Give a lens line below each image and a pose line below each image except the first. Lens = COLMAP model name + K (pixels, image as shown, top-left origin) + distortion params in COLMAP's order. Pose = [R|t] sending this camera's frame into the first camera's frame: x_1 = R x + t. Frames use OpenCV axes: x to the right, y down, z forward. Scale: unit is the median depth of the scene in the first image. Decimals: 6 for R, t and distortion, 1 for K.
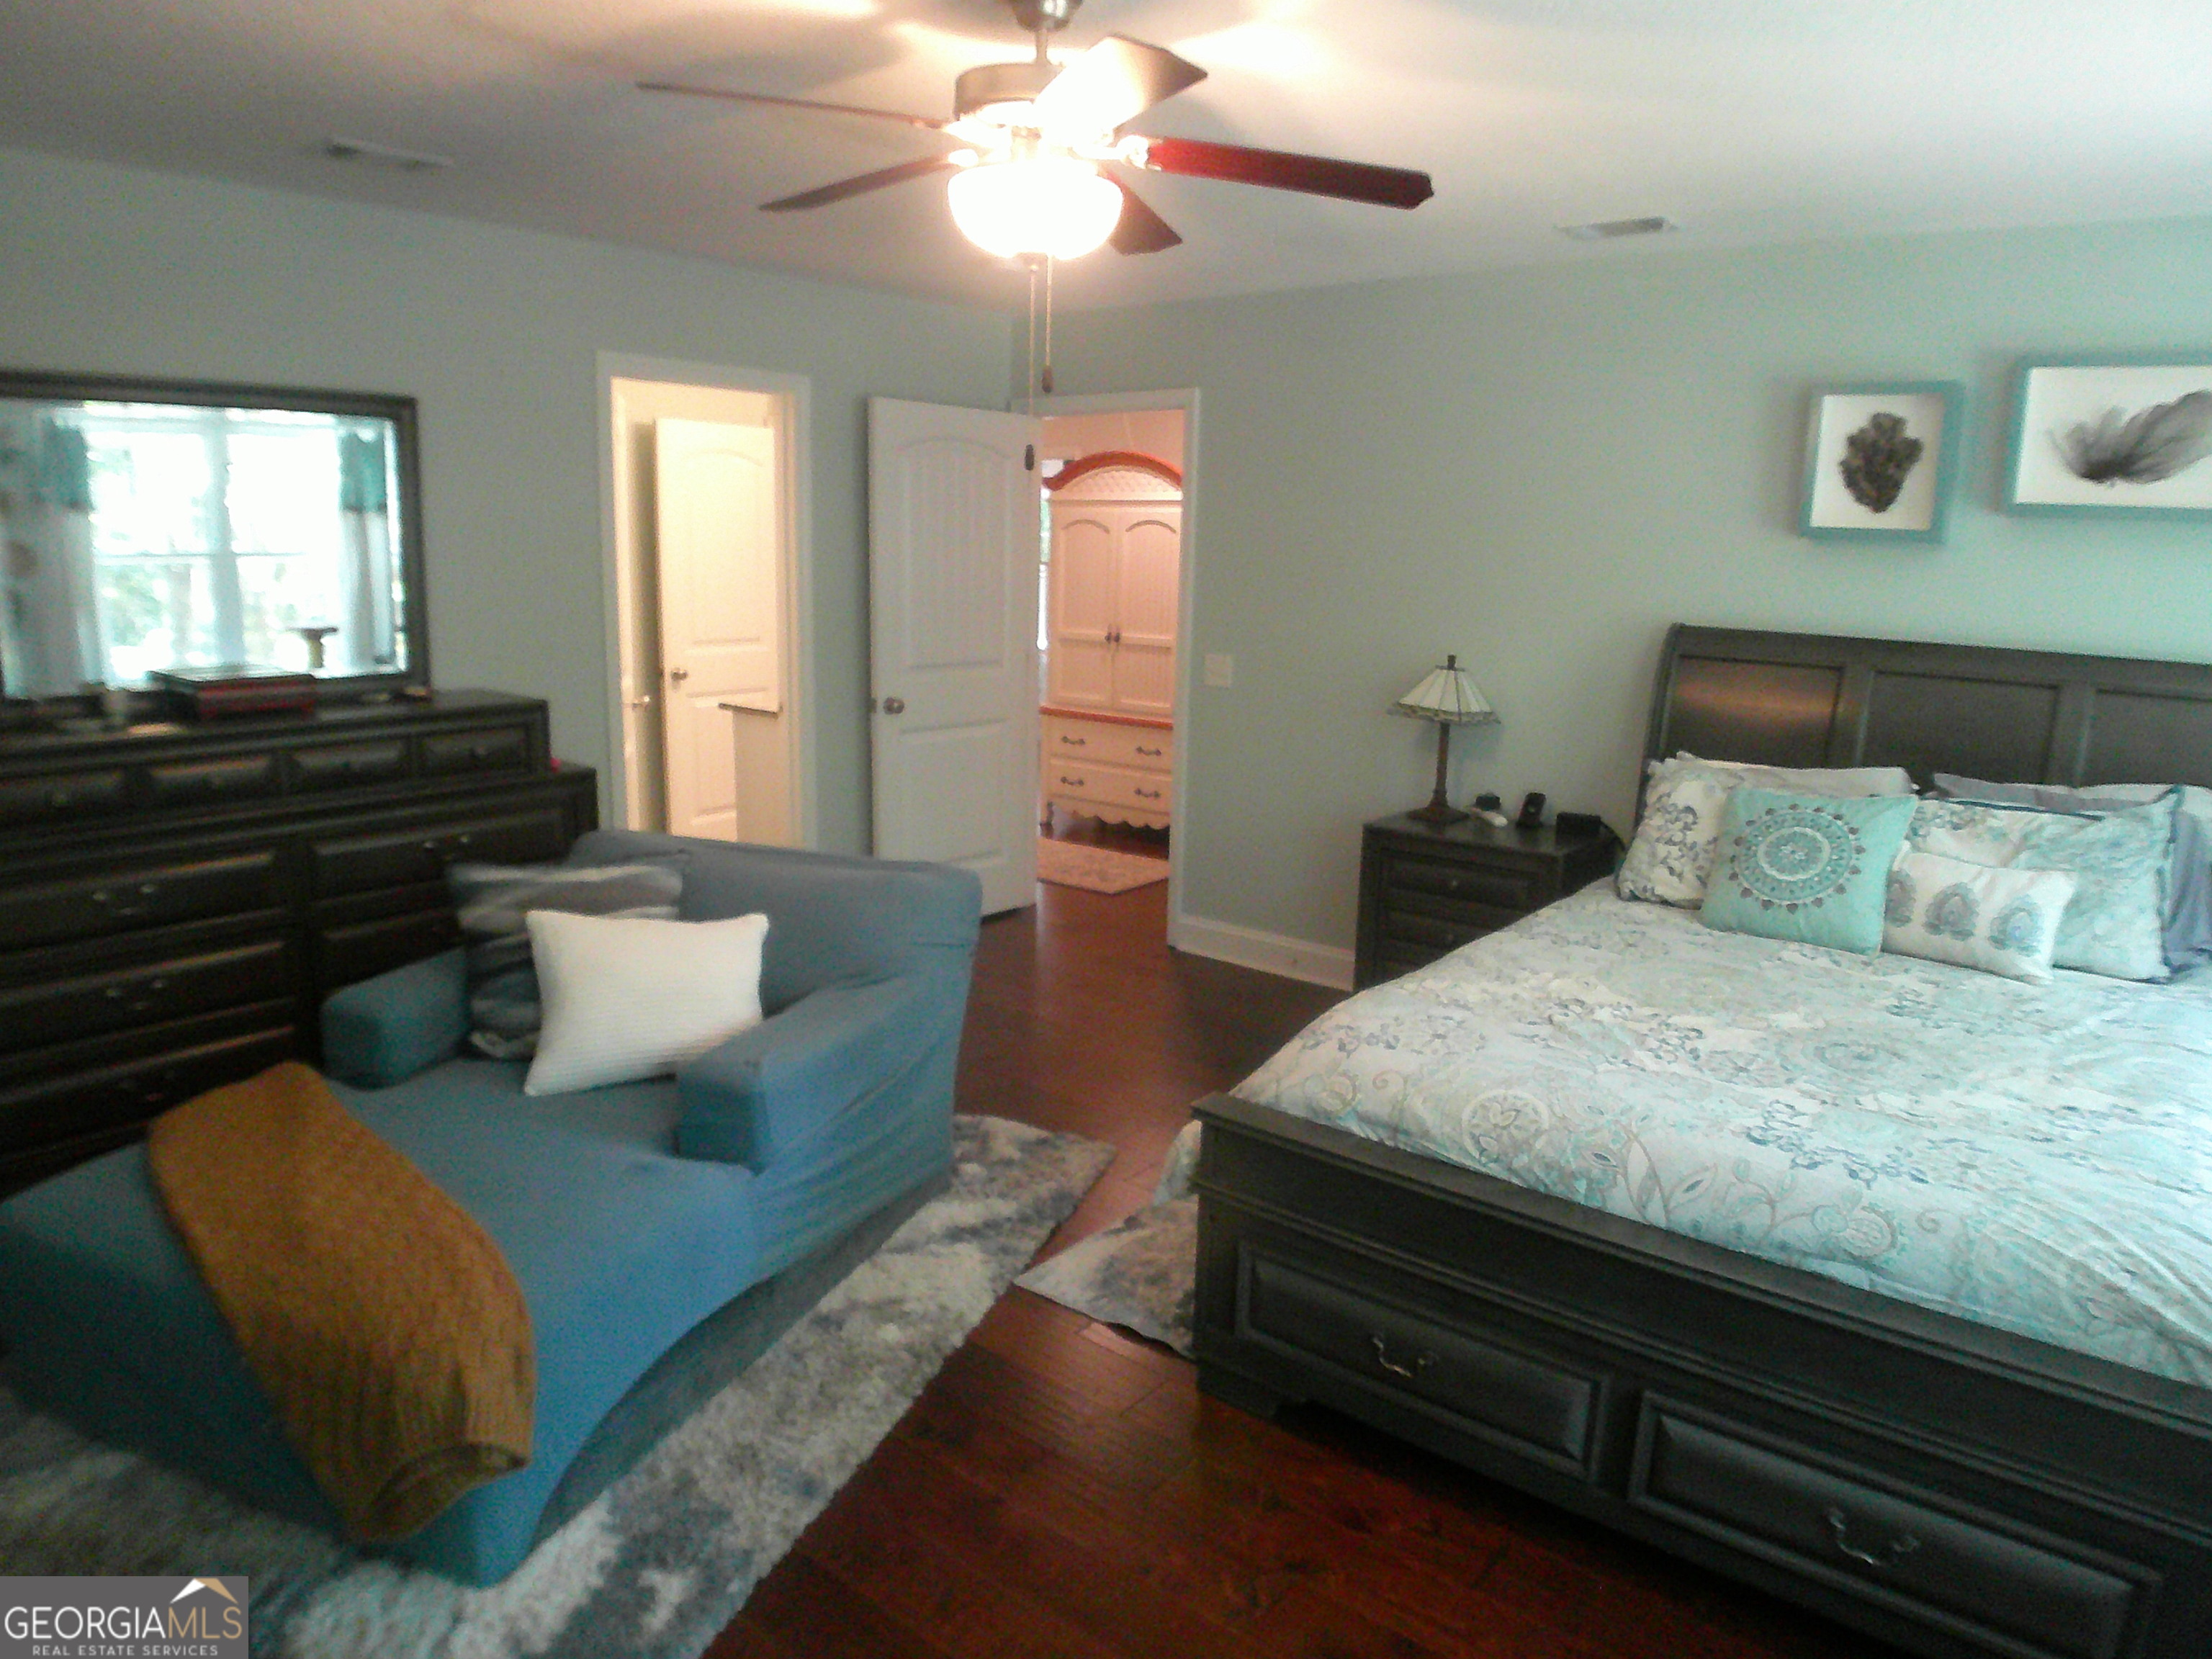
lens RADIAL K [[1392.4, 0, 1106.0], [0, 1392.4, 829.5], [0, 0, 1]] dist [-0.051856, -0.003405]
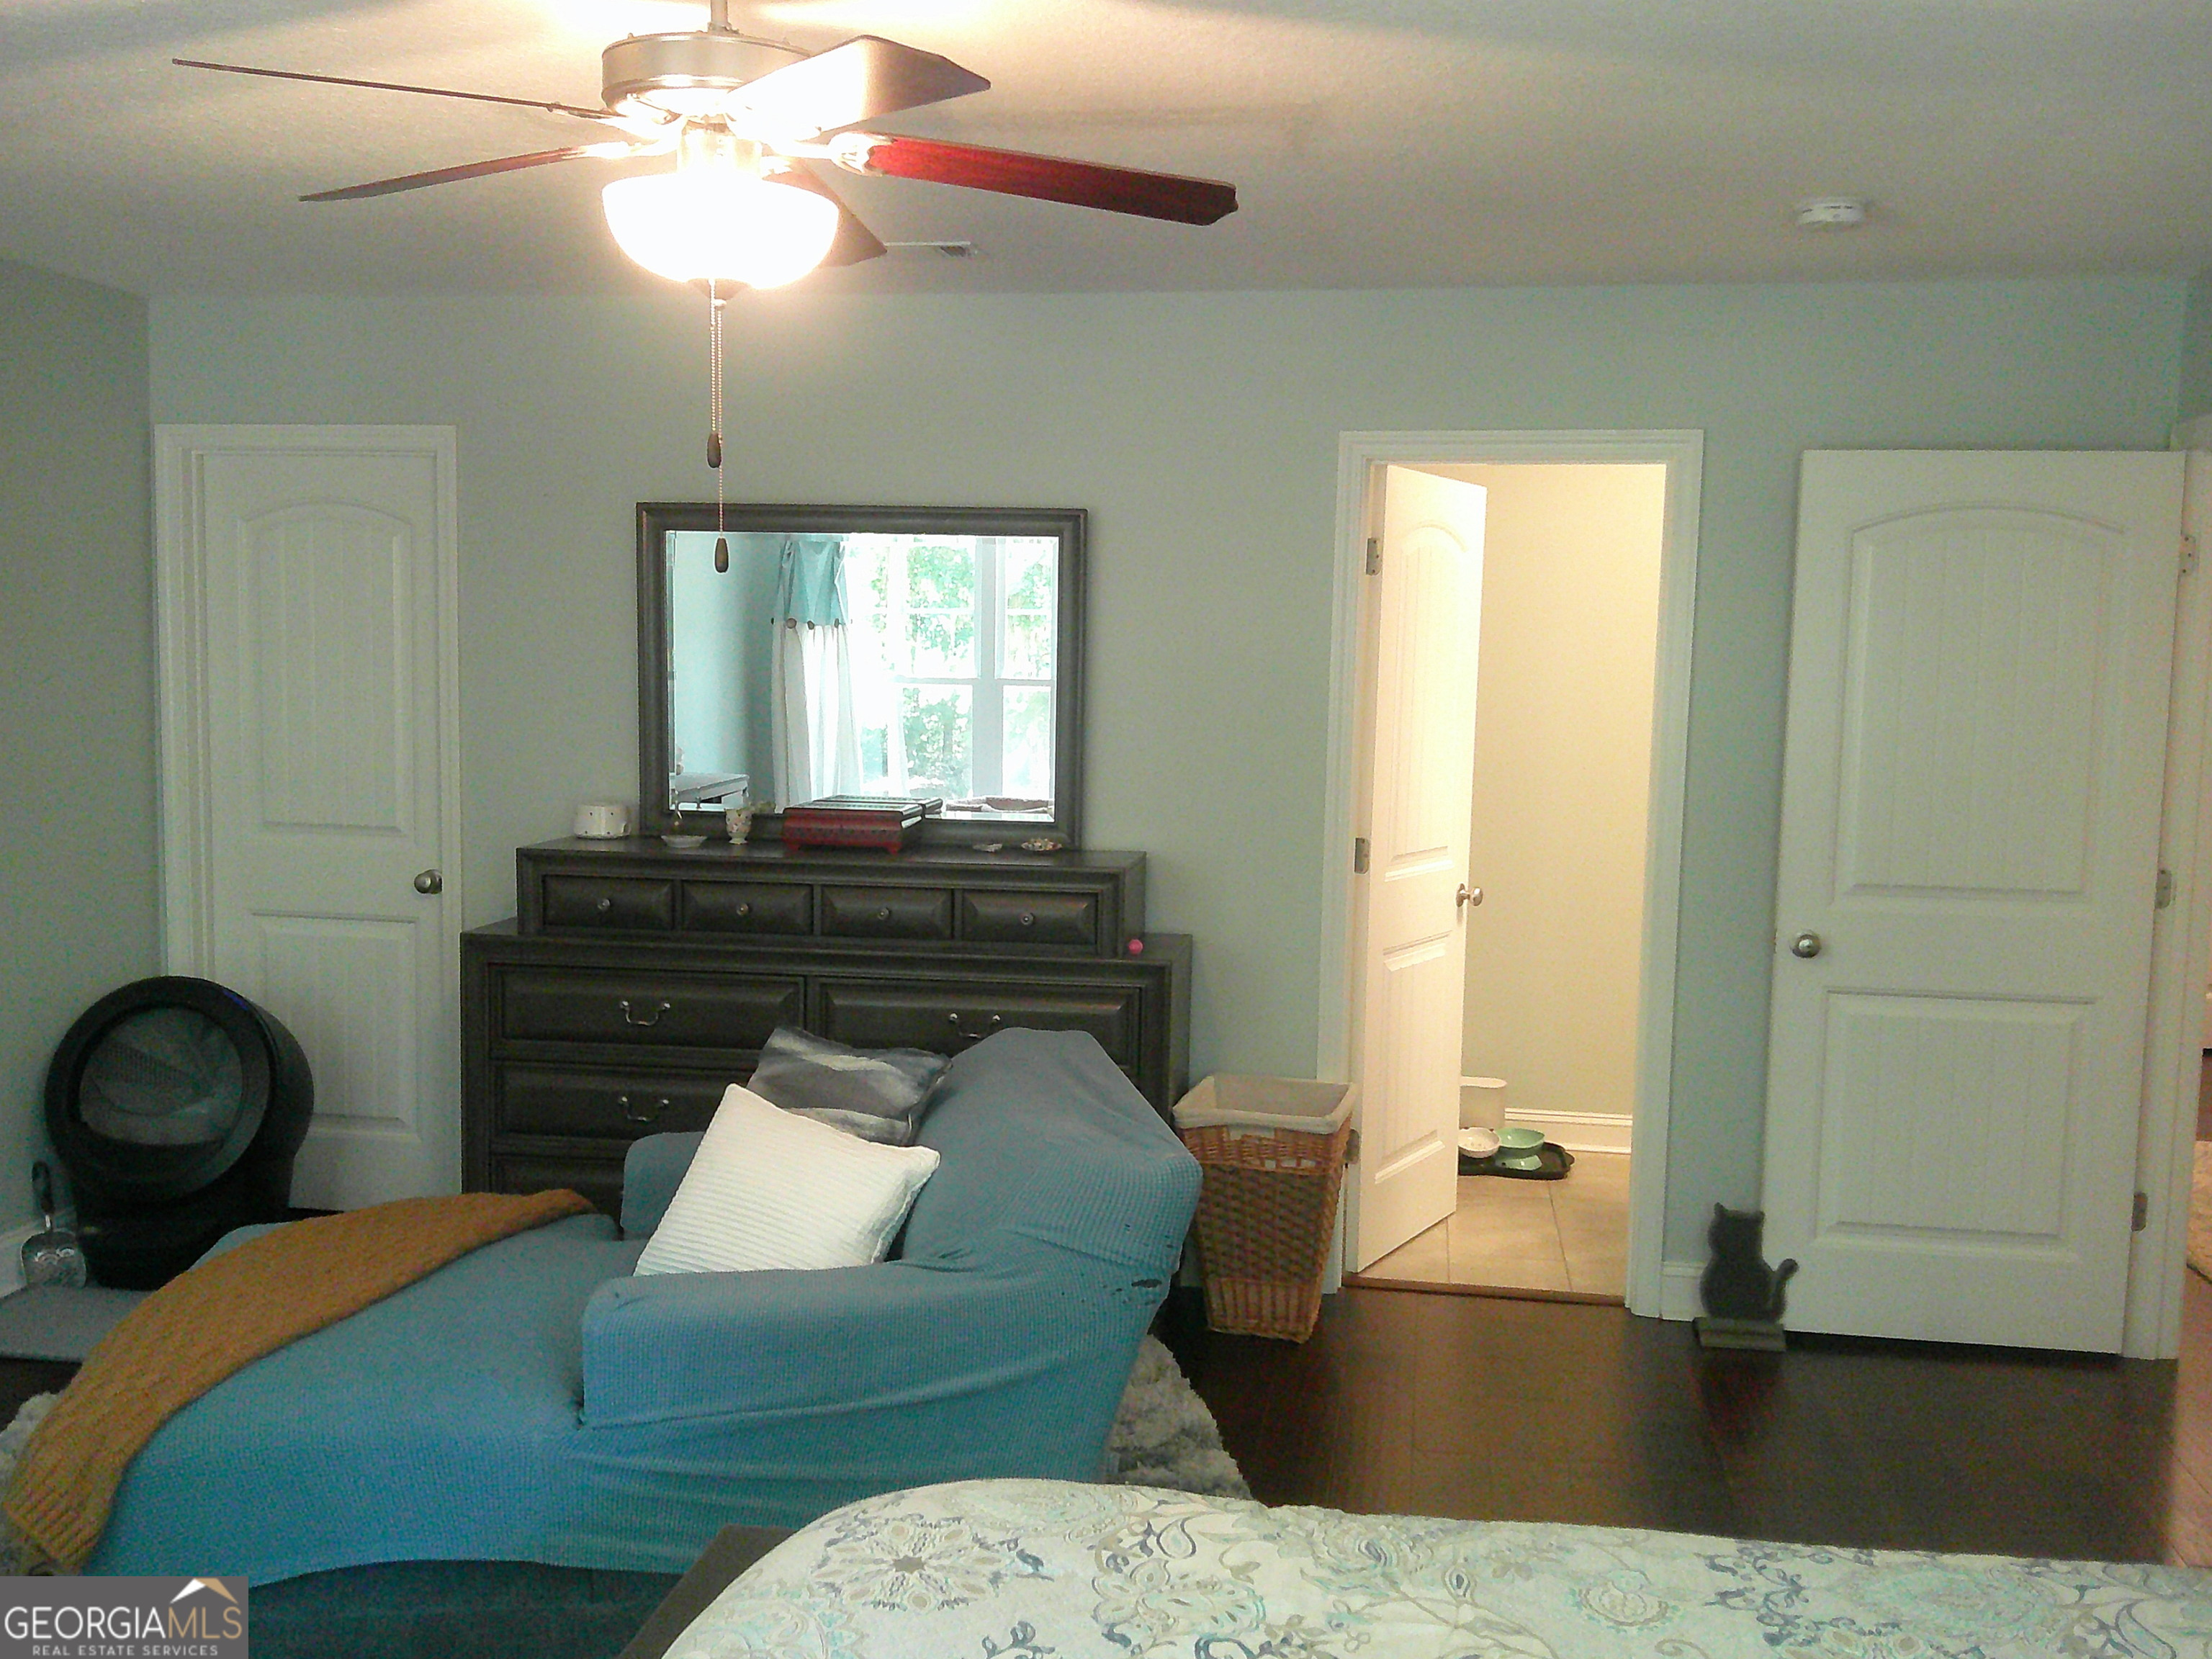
lens RADIAL K [[1992.5, 0, 1106.0], [0, 1992.5, 829.5], [0, 0, 1]] dist [0.120824, -0.312066]
pose [[0.505081, 0.059427, -0.861024, 0.680248], [-0.176590, 0.983637, -0.035699, -0.083150], [0.844813, 0.170079, 0.507310, 0.456722]]
